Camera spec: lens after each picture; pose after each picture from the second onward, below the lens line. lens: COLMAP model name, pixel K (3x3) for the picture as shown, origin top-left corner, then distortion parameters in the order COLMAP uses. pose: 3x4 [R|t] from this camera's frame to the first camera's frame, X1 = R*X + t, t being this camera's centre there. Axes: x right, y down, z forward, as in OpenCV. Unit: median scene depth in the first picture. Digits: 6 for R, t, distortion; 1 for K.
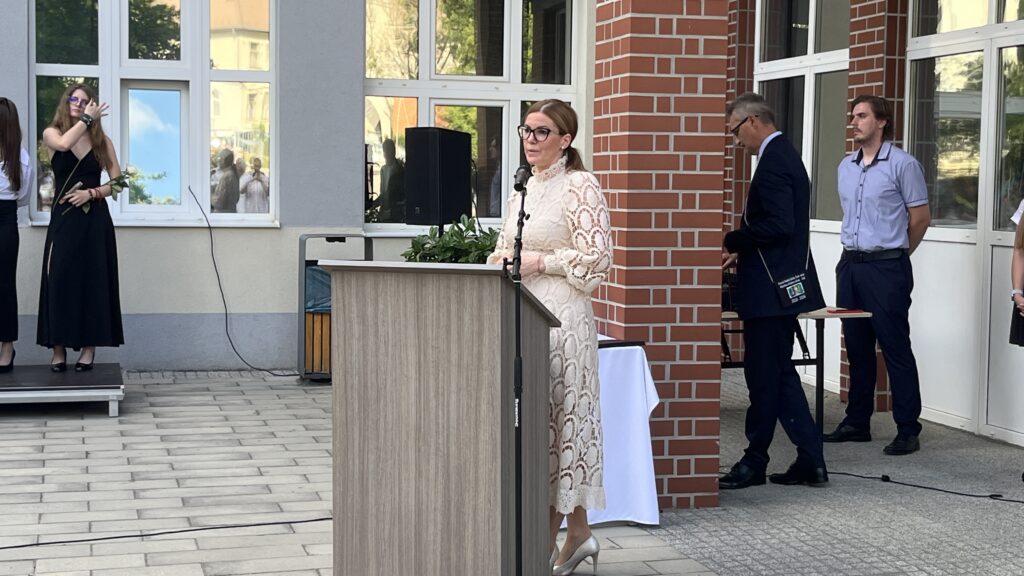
lens RADIAL K [[1571.0, 0, 512.0], [0, 1571.0, 285.6], [0, 0, 1]] dist [0.053189, 0.000000]
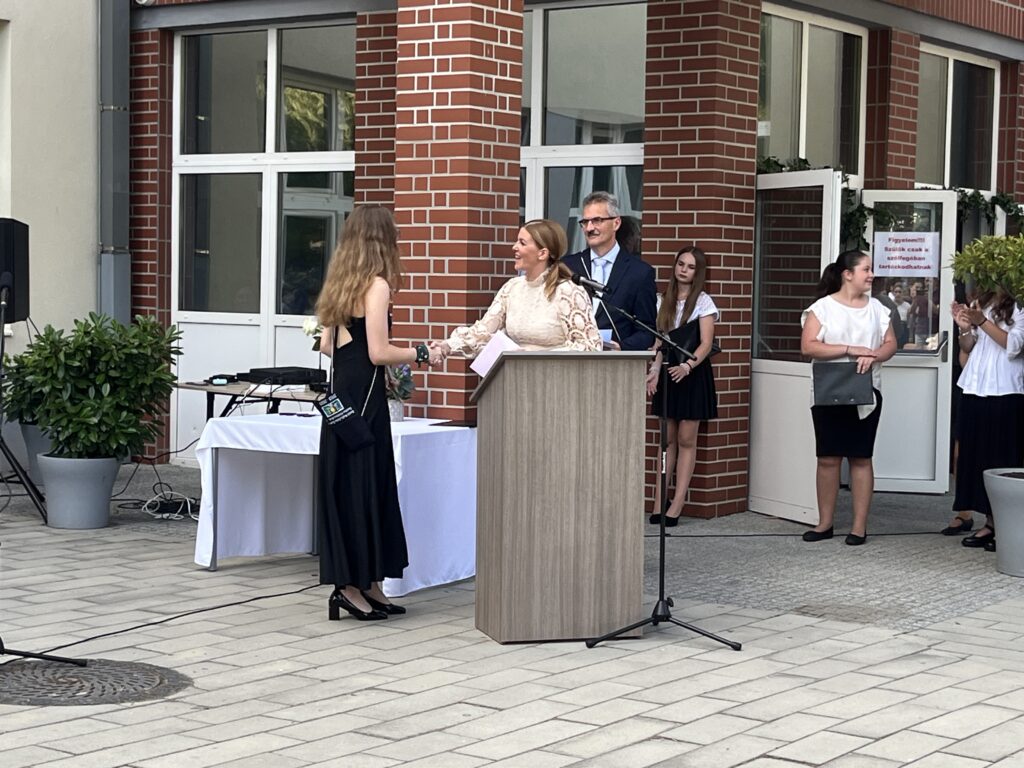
lens RADIAL K [[2035.6, 0, 512.1], [0, 2035.6, 384.6], [0, 0, 1]] dist [-0.201548, 0.000000]
pose [[0.793810, -0.029276, 0.607461, -1.098693], [0.033603, 0.999426, 0.004255, 0.003465], [-0.607237, 0.017035, 0.794338, -0.274360]]
